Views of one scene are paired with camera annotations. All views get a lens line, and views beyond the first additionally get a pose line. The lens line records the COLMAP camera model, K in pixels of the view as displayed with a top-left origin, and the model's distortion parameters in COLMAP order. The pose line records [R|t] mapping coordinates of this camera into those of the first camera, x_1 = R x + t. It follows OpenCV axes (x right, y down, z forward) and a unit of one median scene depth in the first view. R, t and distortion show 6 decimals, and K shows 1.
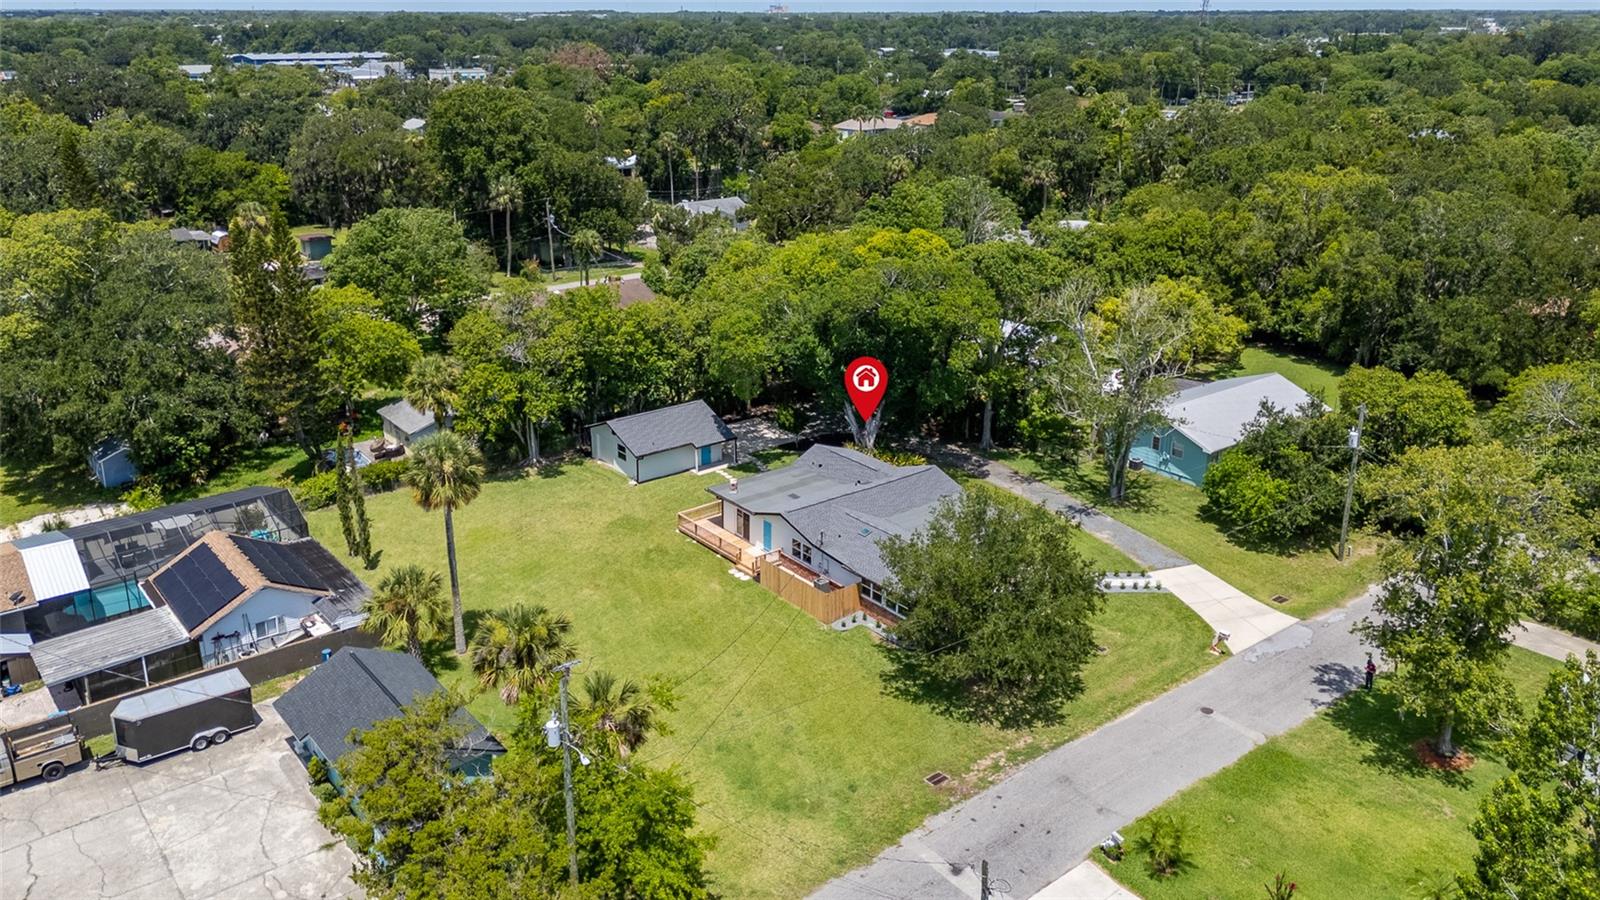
lens RADIAL K [[1116.3, 0, 800.0], [0, 1116.3, 450.0], [0, 0, 1]] dist [0.078423, -0.084857]
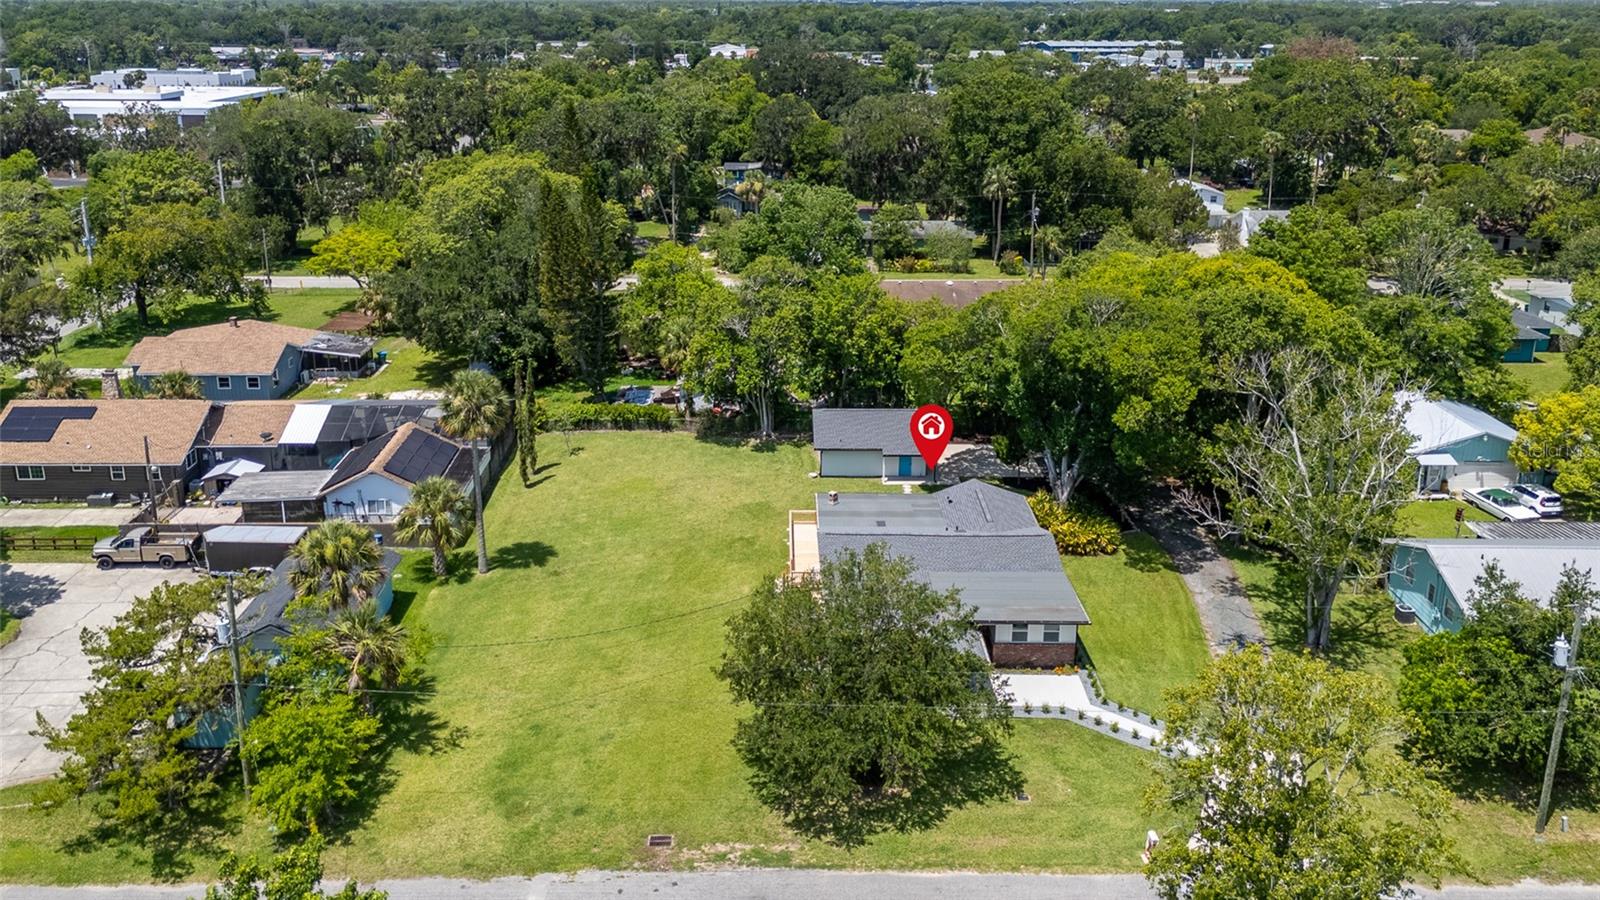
lens RADIAL K [[1116.3, 0, 800.0], [0, 1116.3, 450.0], [0, 0, 1]] dist [0.078423, -0.084857]
pose [[0.805271, 0.223264, -0.549265, 0.364177], [-0.218422, 0.972948, 0.075256, -0.061348], [0.551209, 0.059371, 0.832252, 0.161365]]
